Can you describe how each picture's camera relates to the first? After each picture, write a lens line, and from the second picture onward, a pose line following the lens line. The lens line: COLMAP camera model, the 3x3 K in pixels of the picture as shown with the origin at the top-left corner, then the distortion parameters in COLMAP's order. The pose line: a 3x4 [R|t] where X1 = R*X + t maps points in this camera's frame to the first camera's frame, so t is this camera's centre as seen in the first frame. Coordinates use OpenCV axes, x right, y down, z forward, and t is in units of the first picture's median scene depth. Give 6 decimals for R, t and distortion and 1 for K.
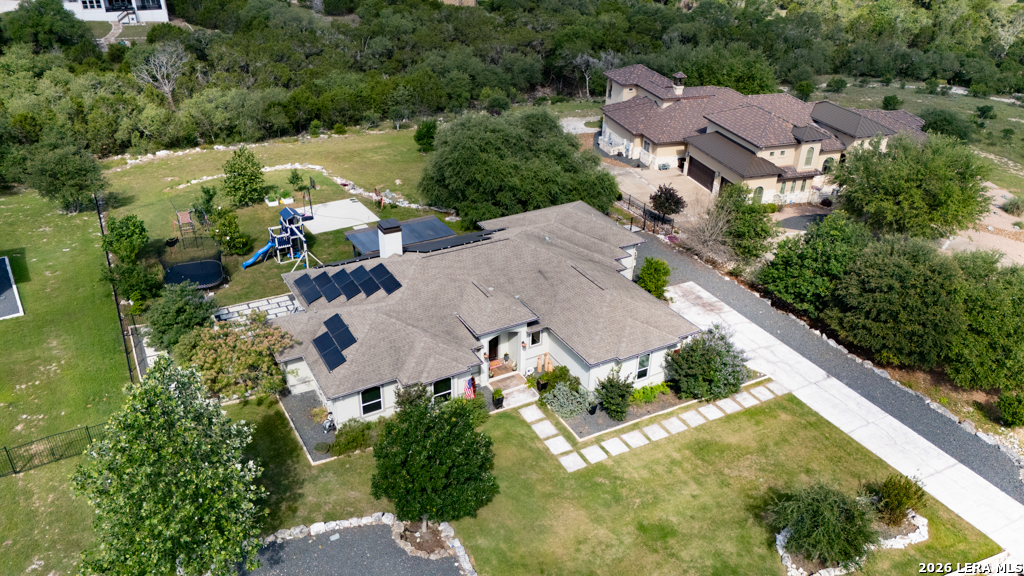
lens RADIAL K [[747.7, 0, 506.6], [0, 747.7, 301.7], [0, 0, 1]] dist [0.064142, -0.041358]
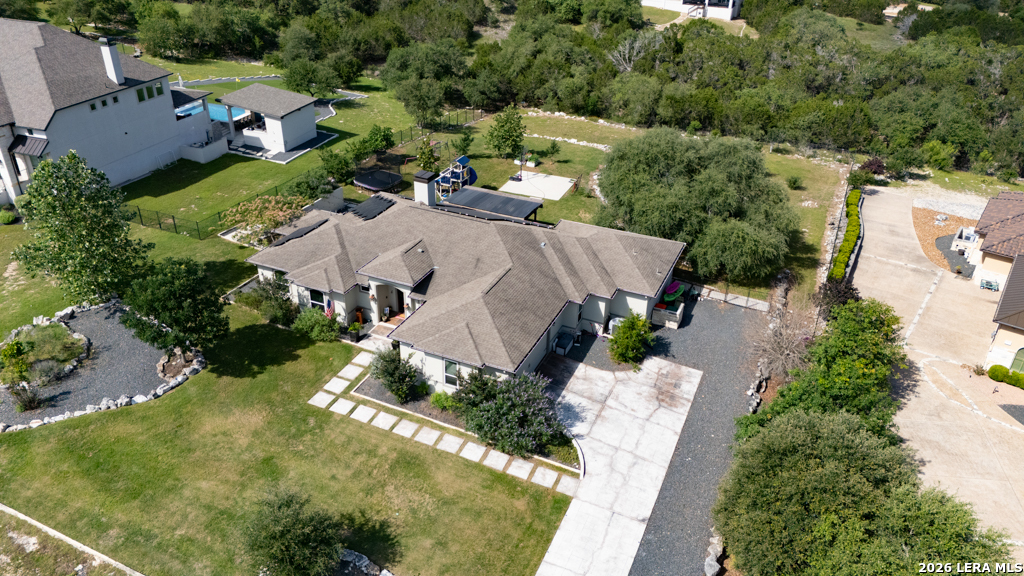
lens RADIAL K [[747.7, 0, 509.9], [0, 747.7, 281.4], [0, 0, 1]] dist [0.064142, -0.041358]
pose [[0.600242, 0.387474, -0.699695, 0.863478], [-0.410957, 0.899919, 0.145809, -0.196462], [0.686166, 0.200023, 0.699405, 0.338812]]
